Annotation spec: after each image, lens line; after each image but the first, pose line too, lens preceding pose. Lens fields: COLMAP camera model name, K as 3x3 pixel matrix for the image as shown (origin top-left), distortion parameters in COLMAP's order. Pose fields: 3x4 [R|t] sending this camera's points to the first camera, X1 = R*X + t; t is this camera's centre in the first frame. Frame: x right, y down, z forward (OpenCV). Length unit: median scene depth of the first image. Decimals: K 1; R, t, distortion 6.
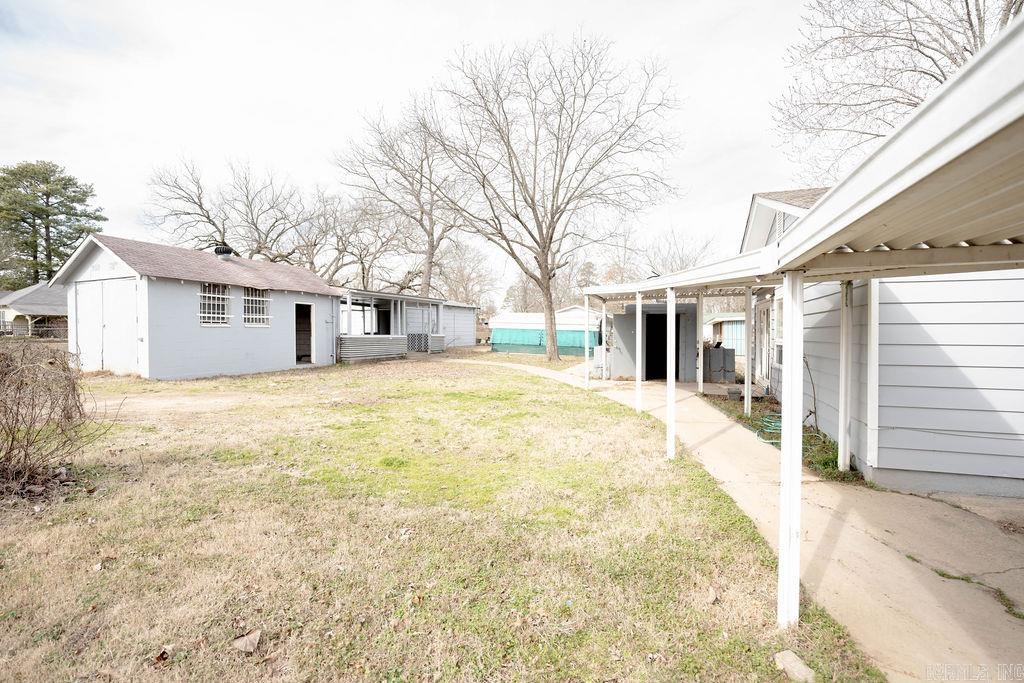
lens RADIAL K [[439.1, 0, 512.2], [0, 439.1, 342.9], [0, 0, 1]] dist [-0.013364, -0.001147]
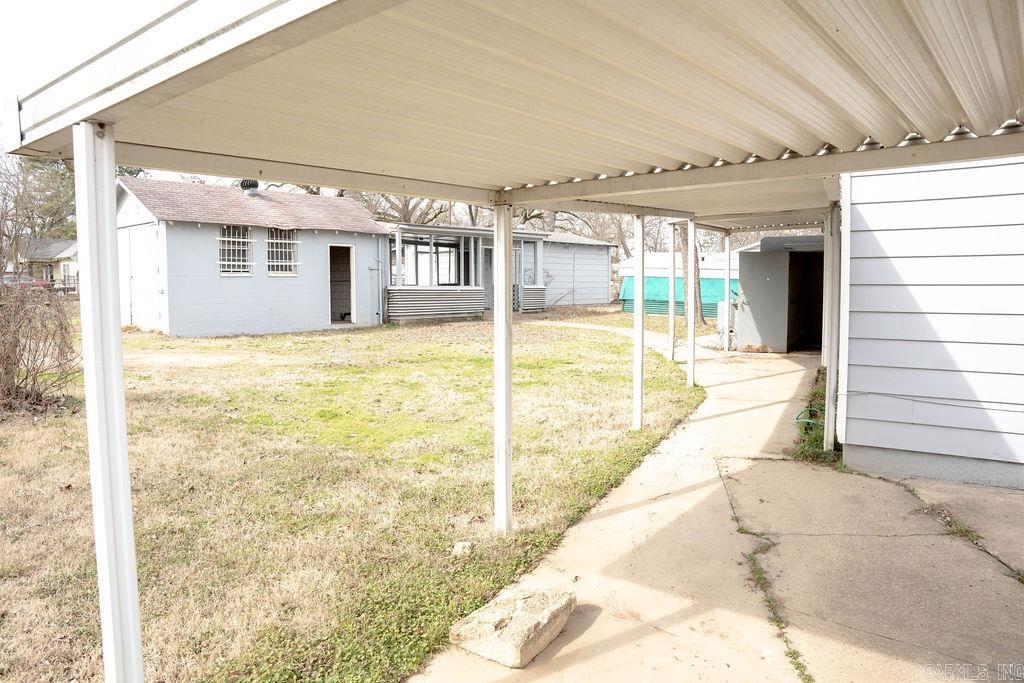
lens RADIAL K [[717.2, 0, 510.7], [0, 717.2, 337.2], [0, 0, 1]] dist [-0.139518, 0.095779]
pose [[0.952459, 0.017018, -0.304192, 0.224082], [-0.002532, 0.998847, 0.047950, 0.012739], [0.304657, -0.044901, 0.951403, -0.128276]]
